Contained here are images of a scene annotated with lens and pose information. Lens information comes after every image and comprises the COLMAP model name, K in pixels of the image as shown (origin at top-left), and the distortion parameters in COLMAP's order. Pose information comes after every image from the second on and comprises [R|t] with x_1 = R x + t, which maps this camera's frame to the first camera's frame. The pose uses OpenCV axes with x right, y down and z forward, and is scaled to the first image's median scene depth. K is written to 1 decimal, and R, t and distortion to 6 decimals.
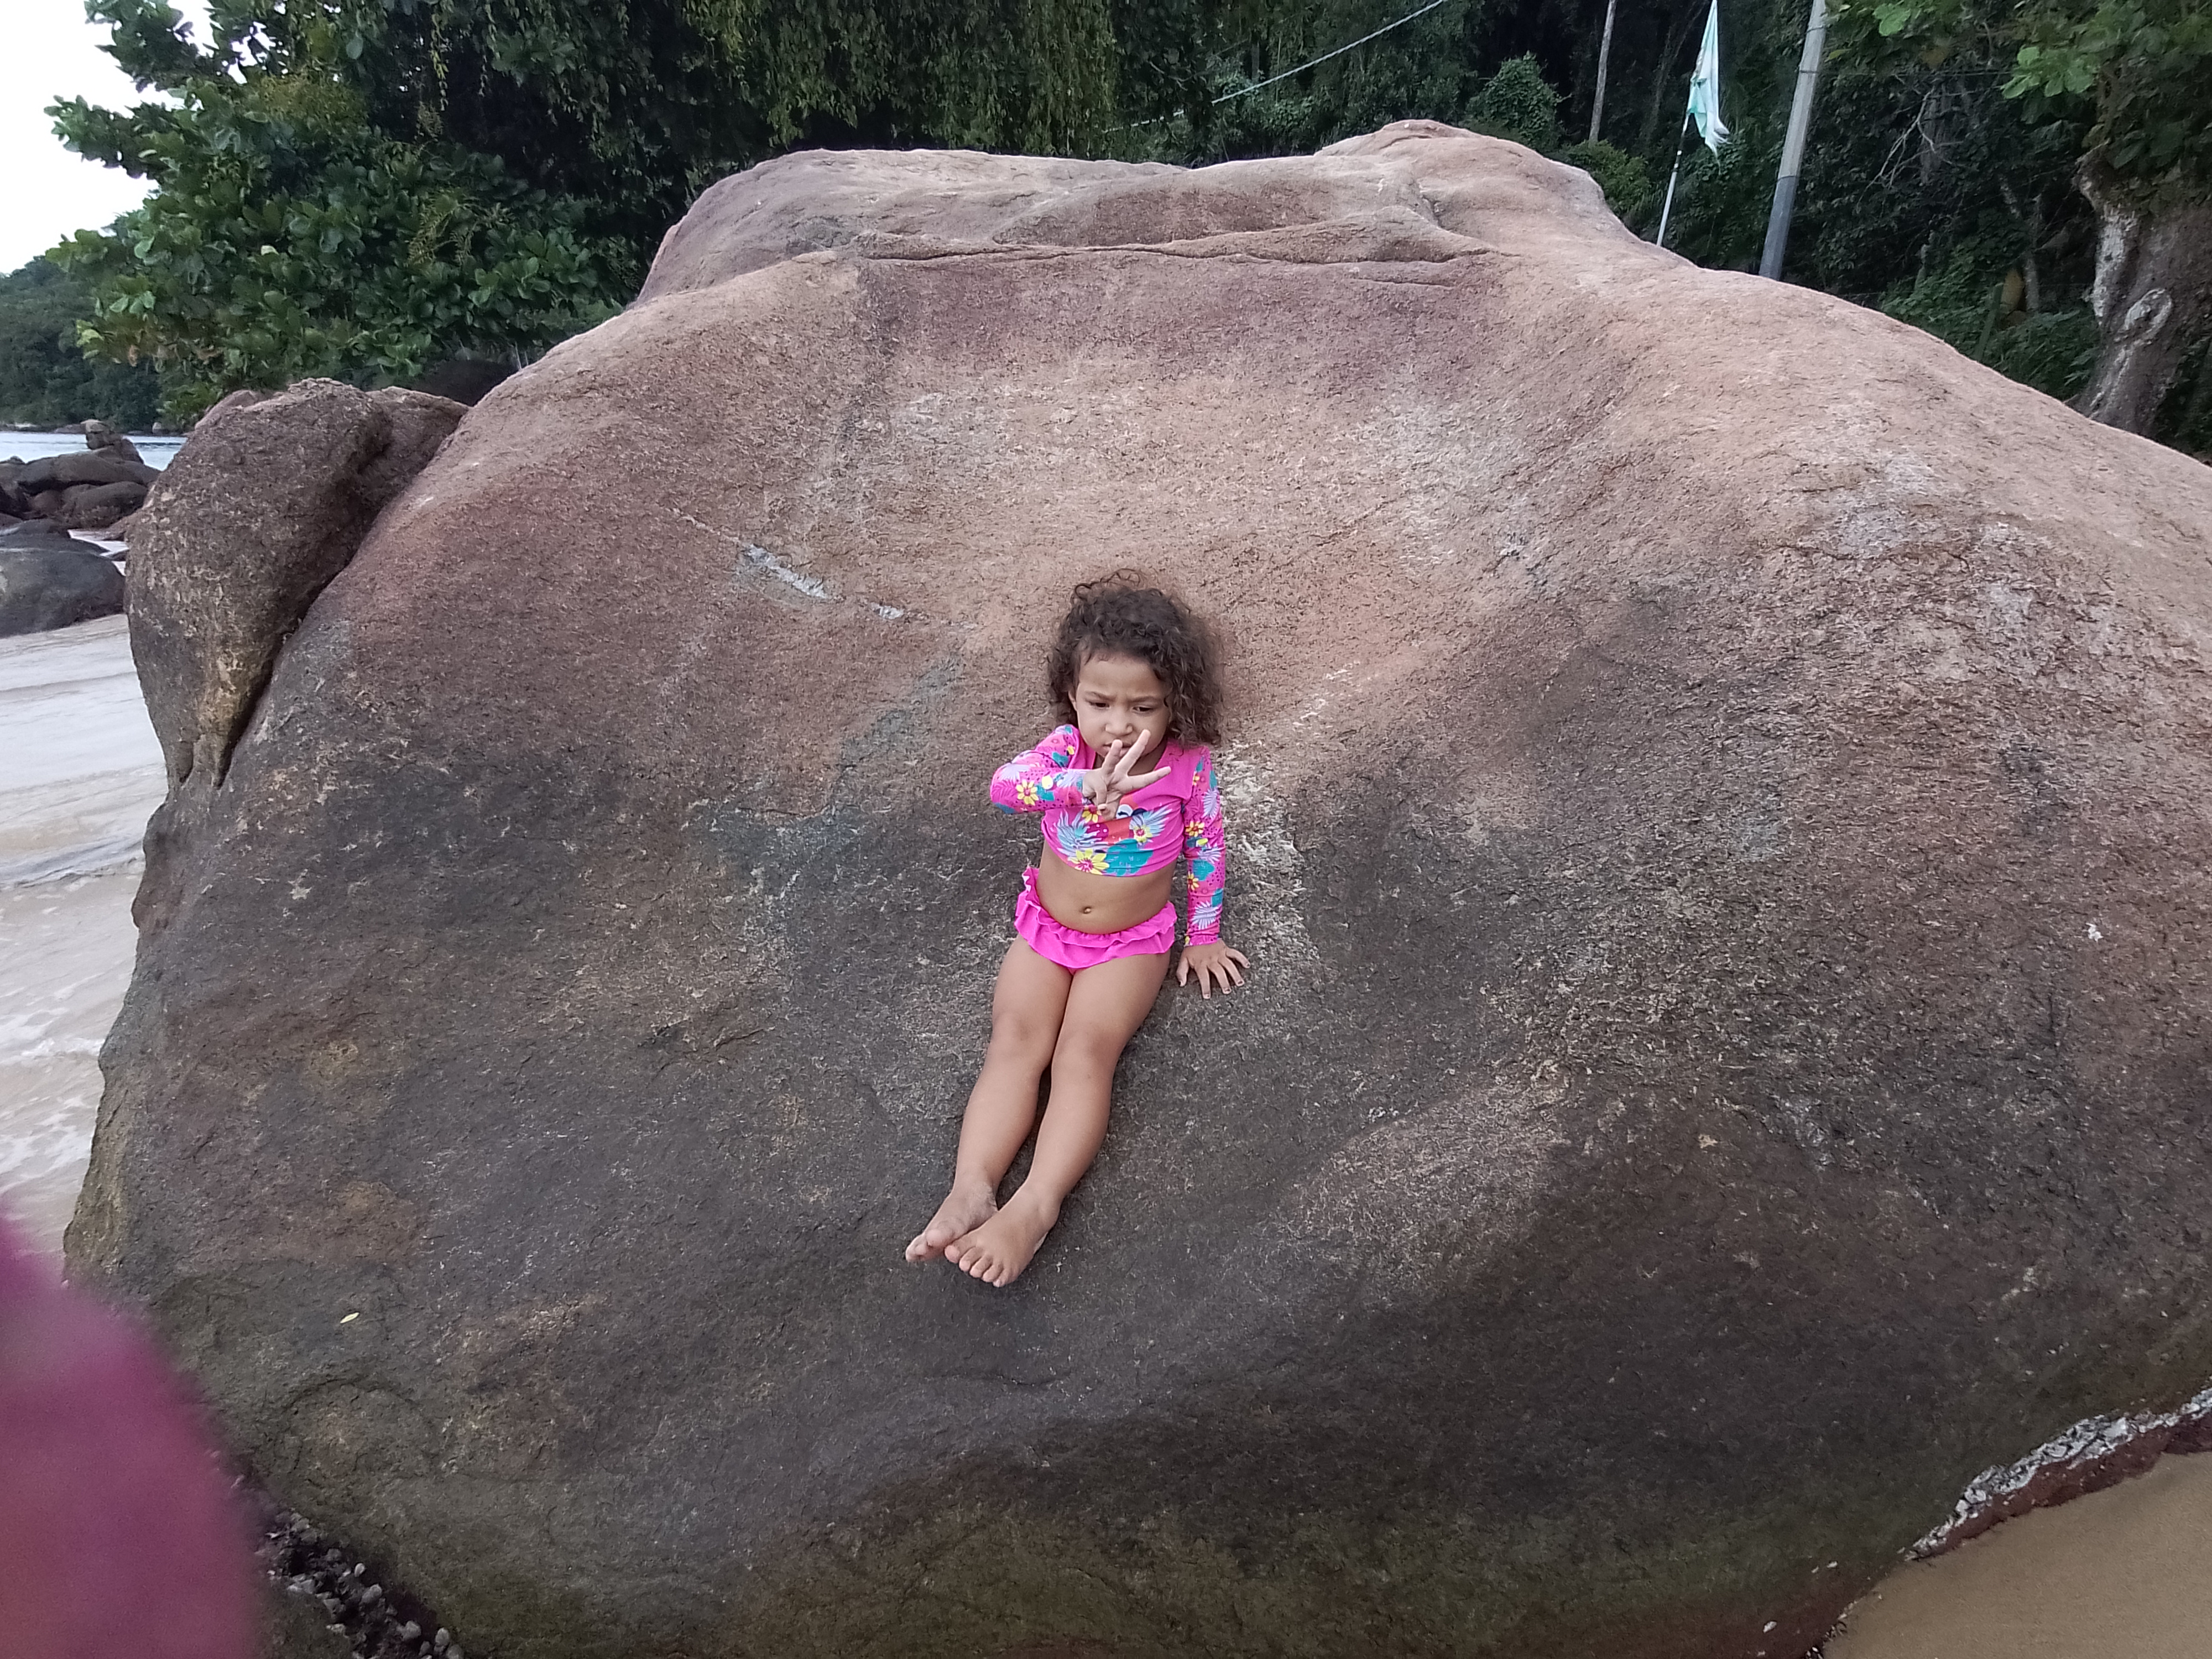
lens RADIAL K [[1008.5, 0, 1103.1], [0, 1008.5, 836.6], [0, 0, 1]] dist [-0.008308, 0.007042]
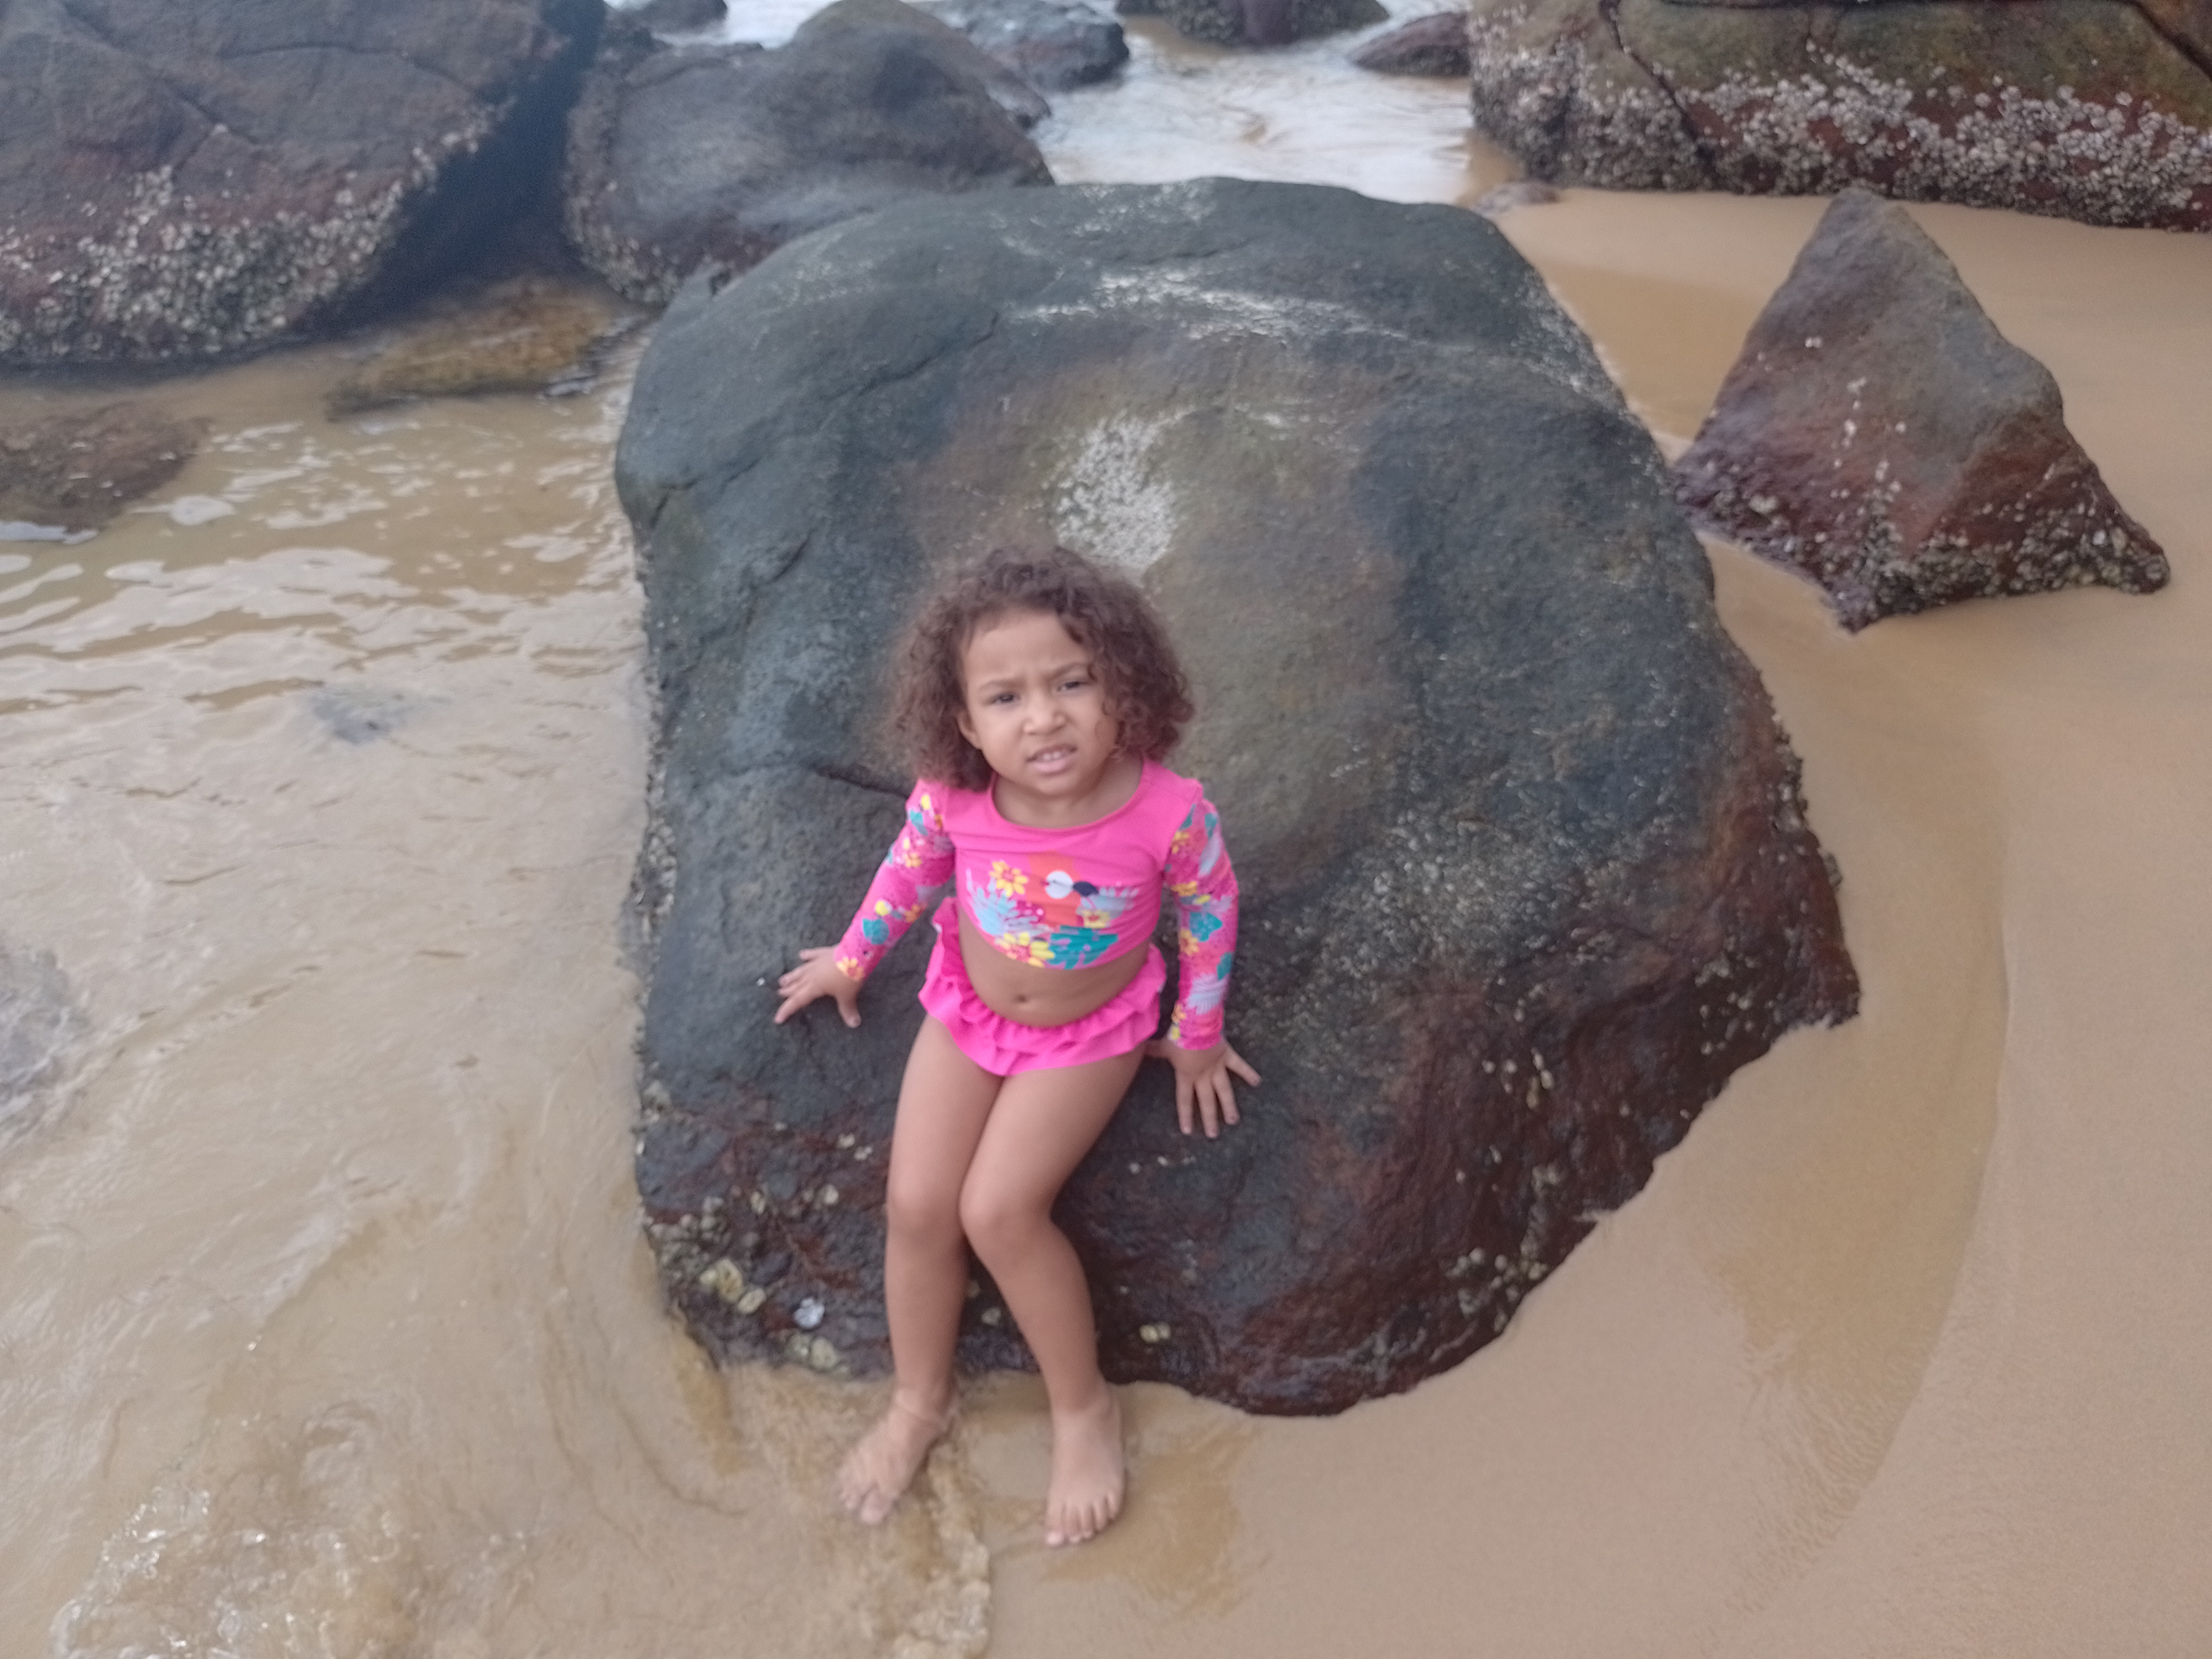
lens RADIAL K [[1661.1, 0, 1106.0], [0, 1661.1, 829.5], [0, 0, 1]] dist [0.053952, -0.077822]
pose [[0.672984, 0.411291, -0.614762, -3.789877], [-0.255459, 0.909245, 0.328654, -1.245829], [0.694142, -0.064132, 0.716975, 3.314868]]
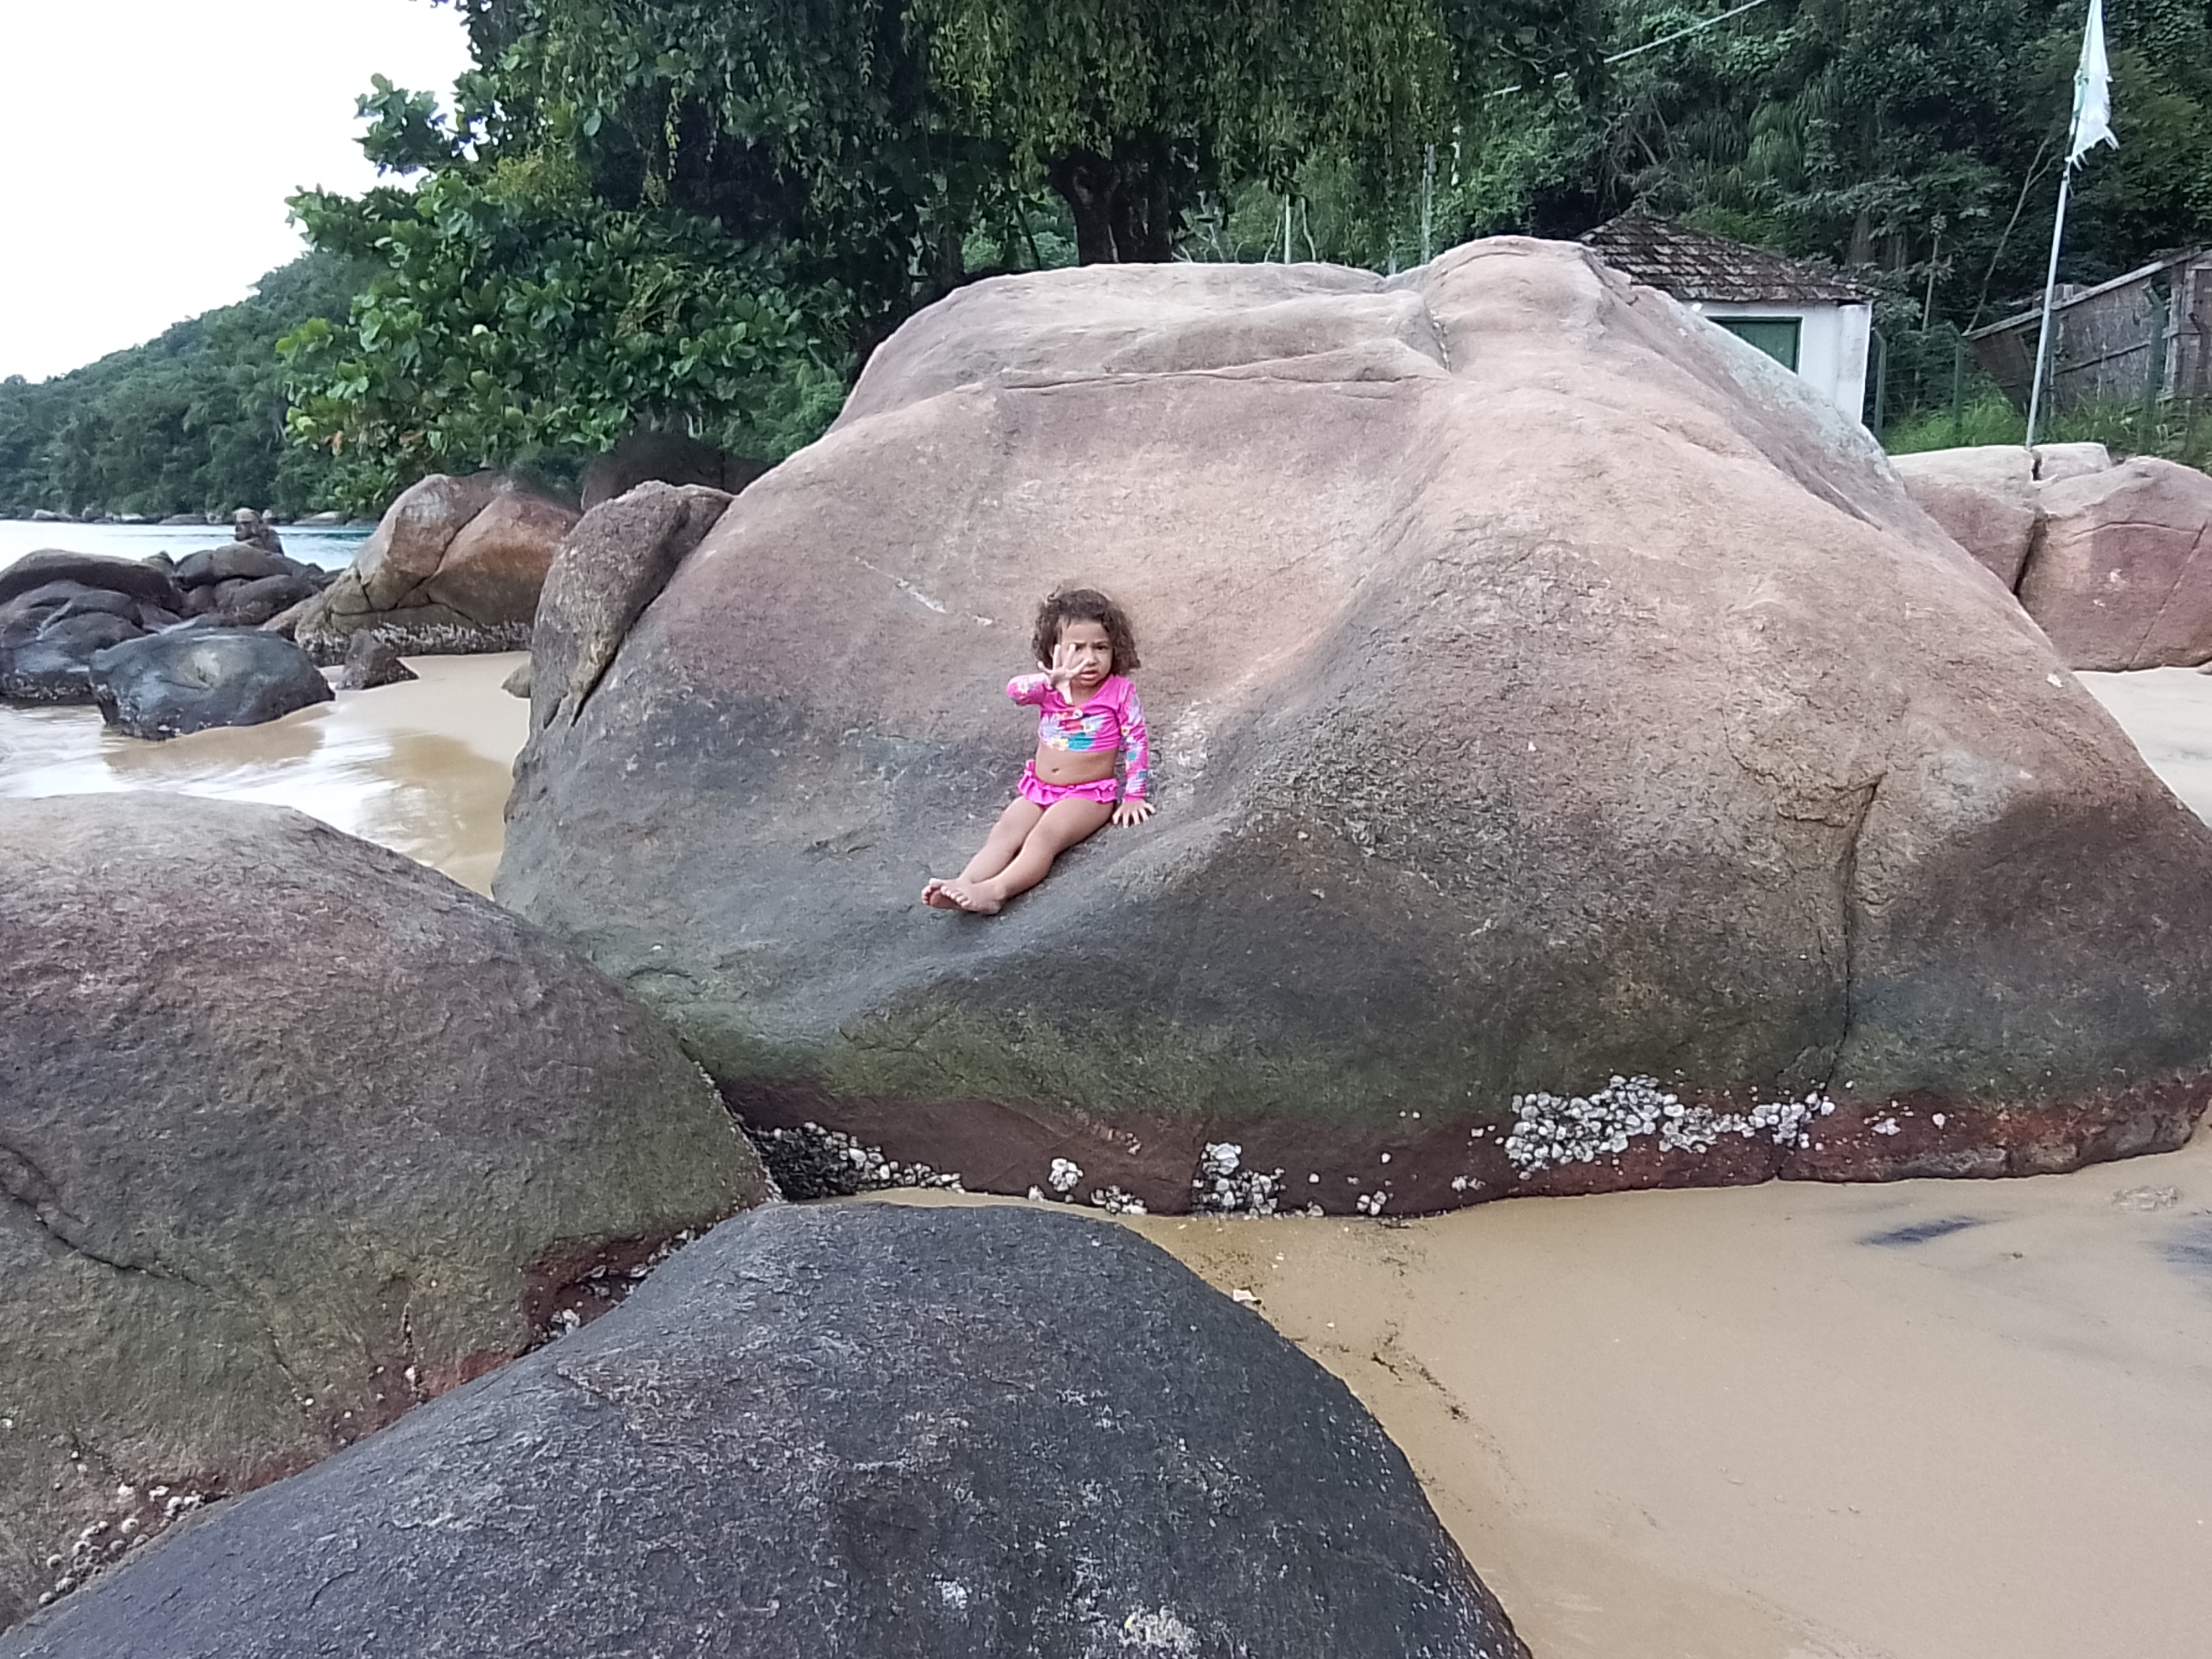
lens RADIAL K [[1614.6, 0, 1106.0], [0, 1614.6, 829.5], [0, 0, 1]] dist [-0.020191, 0.000129]
pose [[0.971516, 0.028234, -0.235284, 0.485424], [-0.069671, 0.983027, -0.169720, 0.430087], [0.226499, 0.181278, 0.956994, -1.081496]]
